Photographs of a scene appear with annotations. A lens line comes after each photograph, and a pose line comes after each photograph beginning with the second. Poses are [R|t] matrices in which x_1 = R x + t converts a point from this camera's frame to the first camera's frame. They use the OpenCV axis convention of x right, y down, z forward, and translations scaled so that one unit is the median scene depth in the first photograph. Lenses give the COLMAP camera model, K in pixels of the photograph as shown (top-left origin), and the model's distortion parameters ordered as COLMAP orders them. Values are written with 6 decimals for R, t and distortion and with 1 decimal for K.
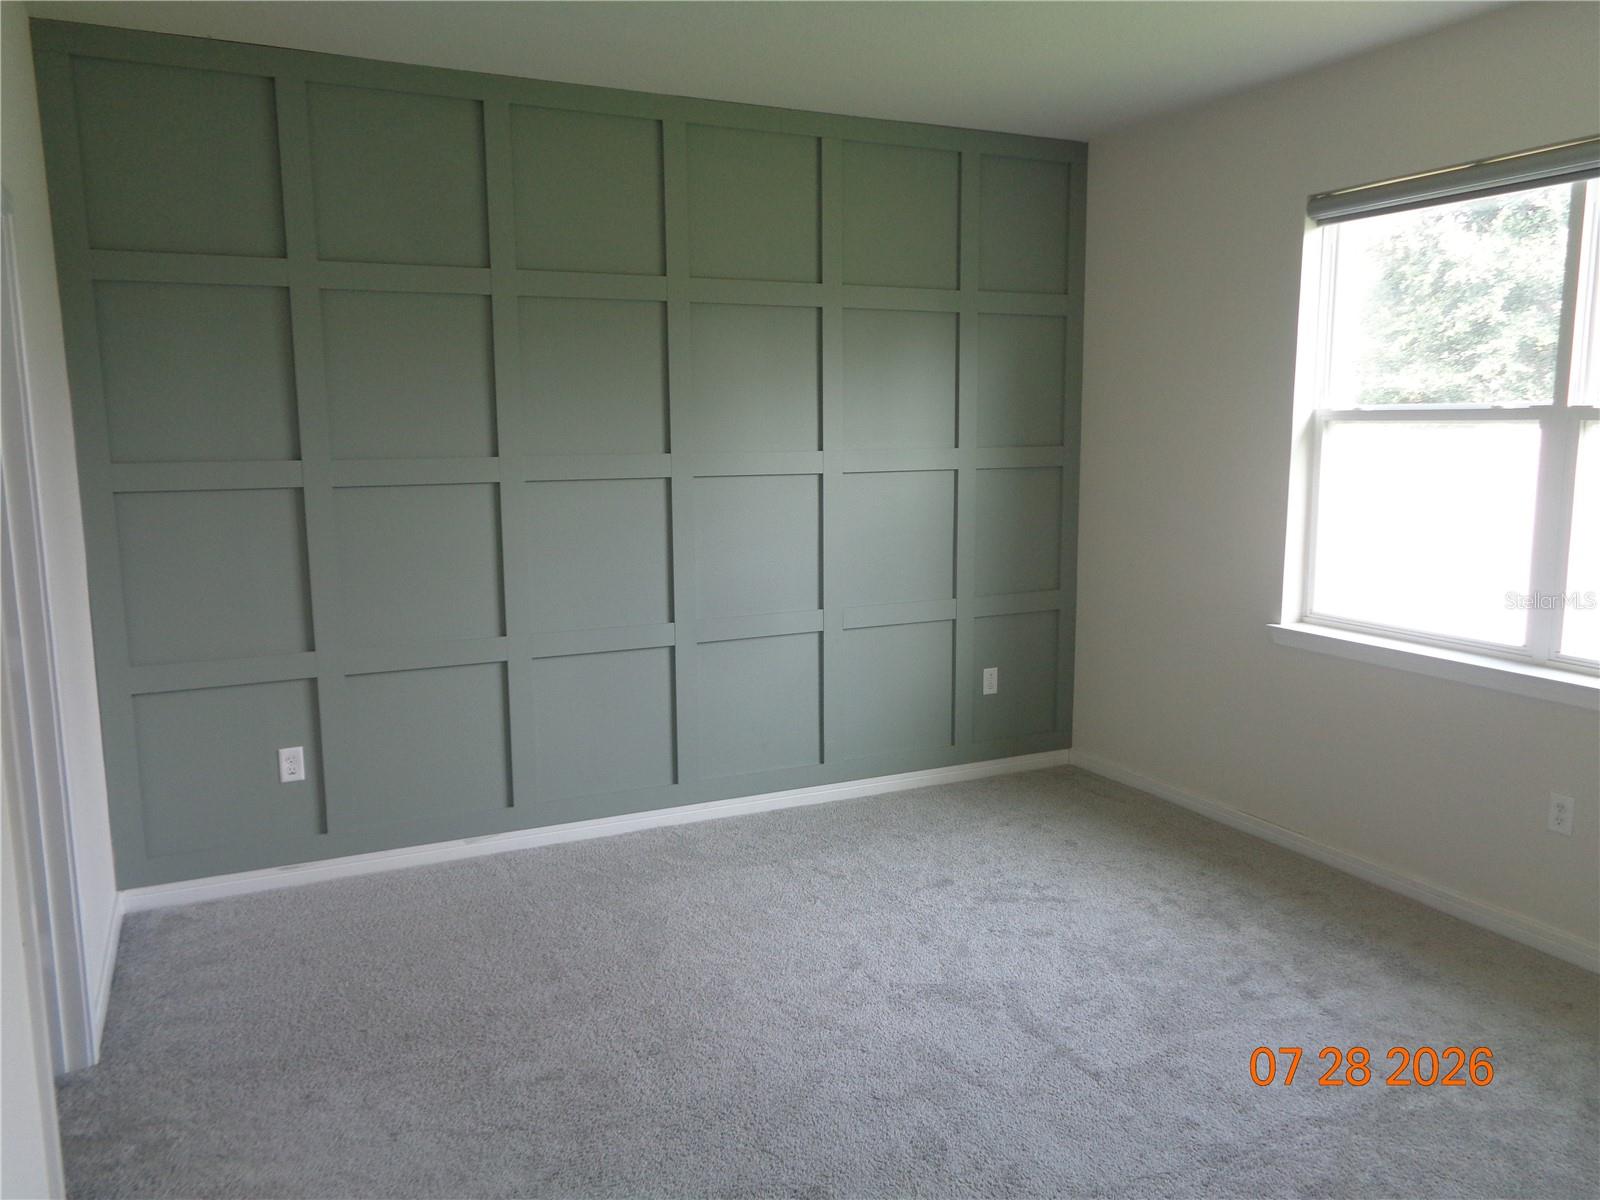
lens RADIAL K [[1210.8, 0, 815.4], [0, 1210.8, 574.5], [0, 0, 1]] dist [0.013335, 0.009827]
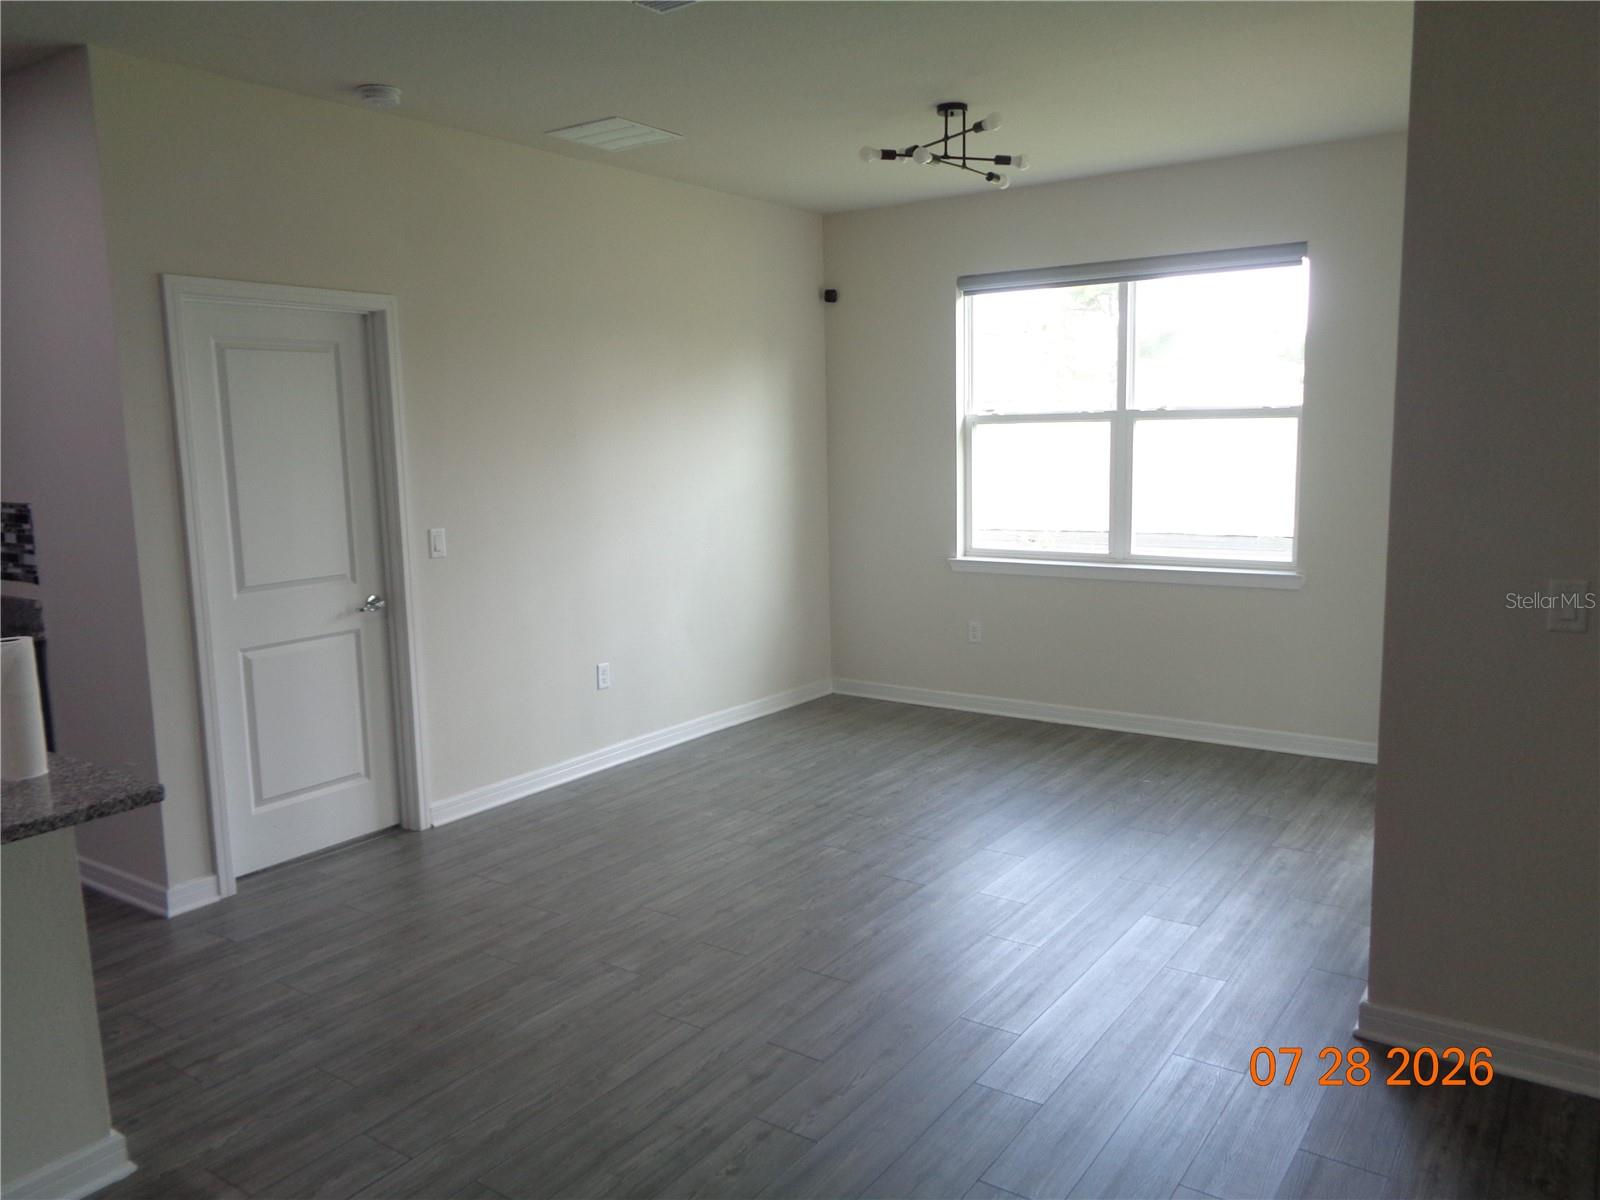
lens RADIAL K [[1210.8, 0, 805.6], [0, 1210.8, 589.1], [0, 0, 1]] dist [0.013335, 0.009827]
pose [[0.882751, -0.076546, 0.463564, -0.562201], [0.077064, 0.996866, 0.017856, 0.045291], [-0.463478, 0.019962, 0.885883, -0.288987]]
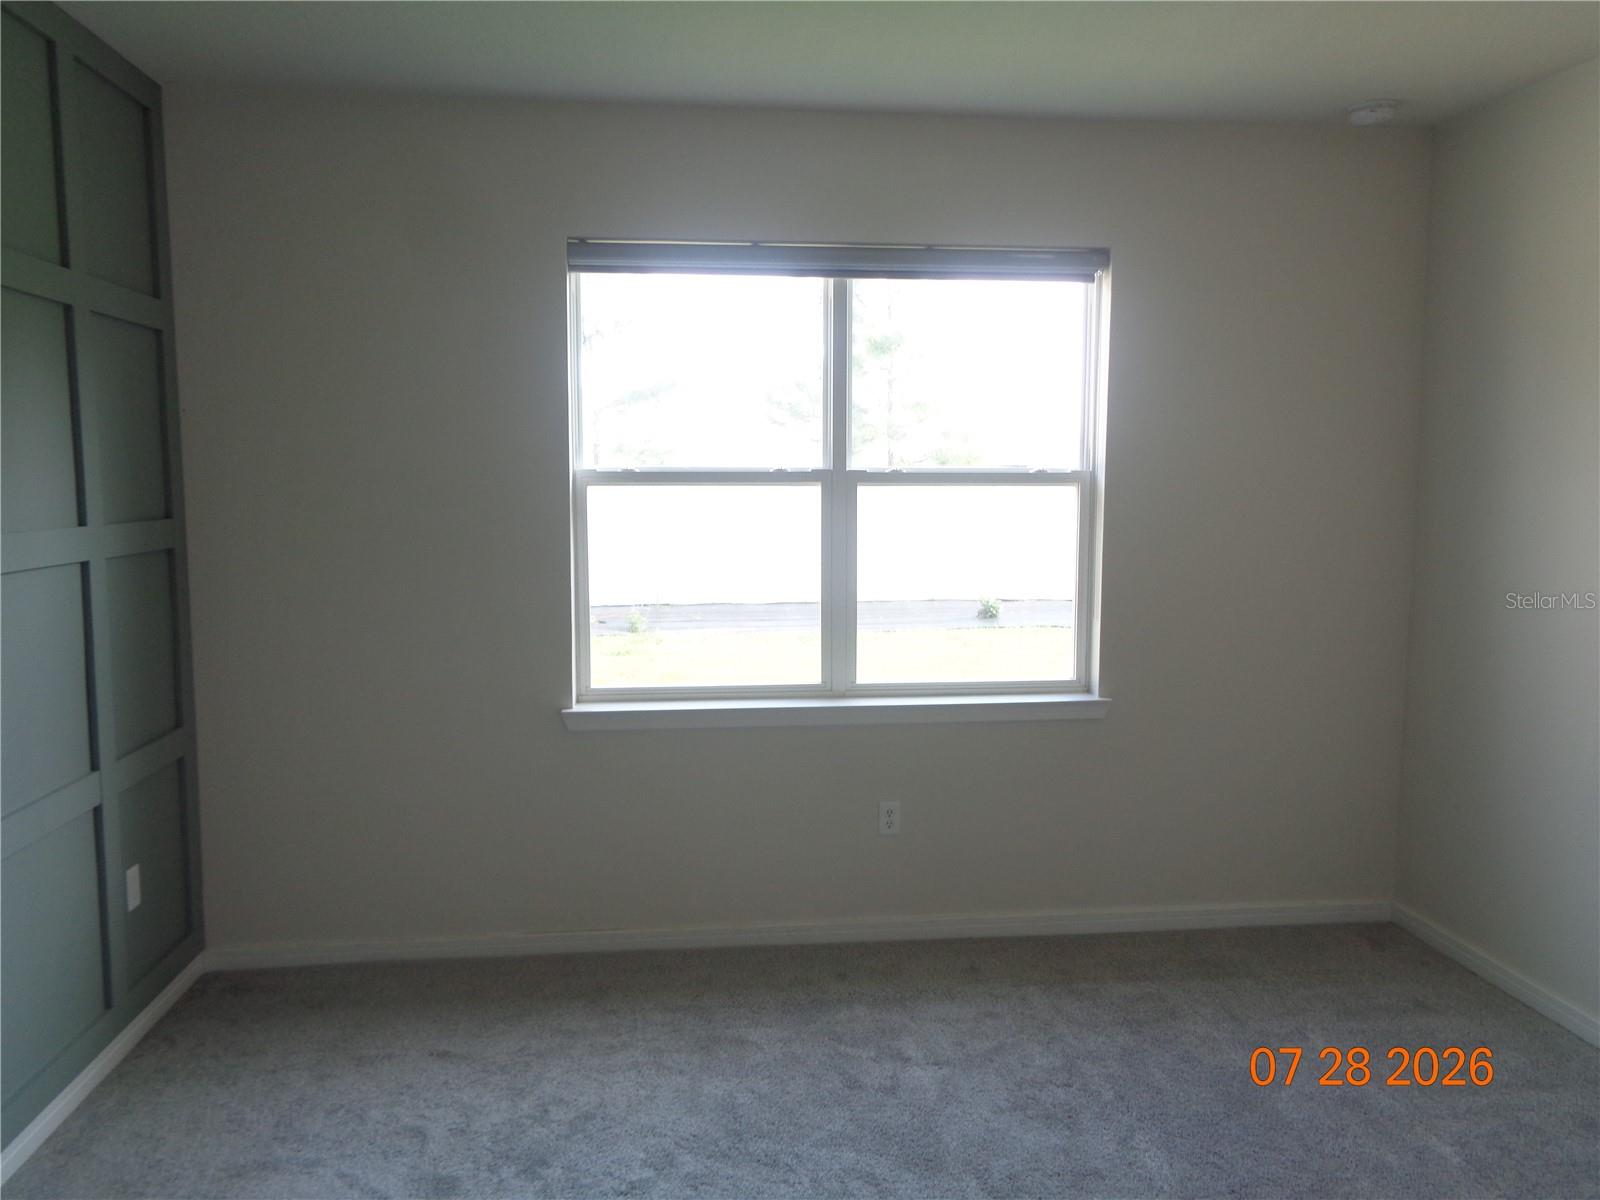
lens RADIAL K [[1210.8, 0, 808.8], [0, 1210.8, 585.3], [0, 0, 1]] dist [0.013335, 0.009827]
pose [[0.345737, -0.084730, 0.934498, -0.448457], [0.117330, 0.992002, 0.046535, -0.082028], [-0.930967, 0.093556, 0.352913, 0.597228]]
